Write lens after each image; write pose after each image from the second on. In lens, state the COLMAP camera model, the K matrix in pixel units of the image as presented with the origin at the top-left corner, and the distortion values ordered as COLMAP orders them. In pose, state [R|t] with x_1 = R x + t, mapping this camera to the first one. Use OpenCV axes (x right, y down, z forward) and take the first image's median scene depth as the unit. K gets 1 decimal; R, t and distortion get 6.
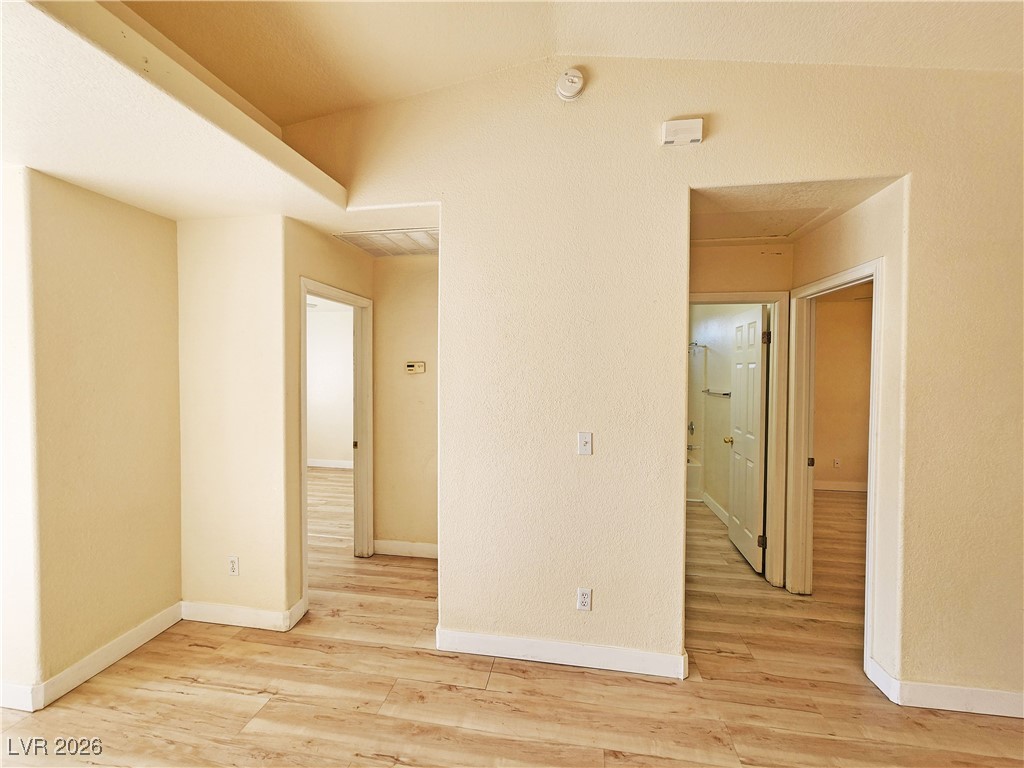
lens RADIAL K [[422.9, 0, 509.8], [0, 422.9, 377.3], [0, 0, 1]] dist [-0.000883, -0.000009]
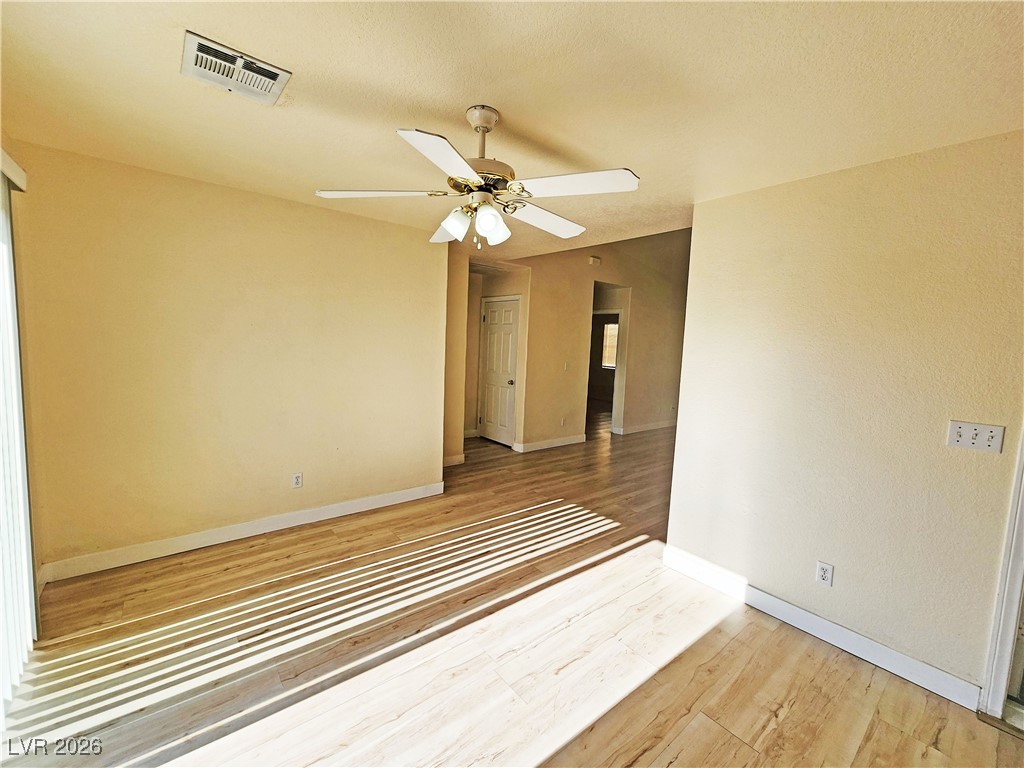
lens RADIAL K [[429.0, 0, 513.2], [0, 429.0, 380.8], [0, 0, 1]] dist [0.099528, 0.000046]
pose [[0.650320, -0.048550, 0.758108, -2.304569], [-0.030357, 0.995498, 0.089794, 0.004028], [-0.759054, -0.081409, 0.645918, -0.599993]]
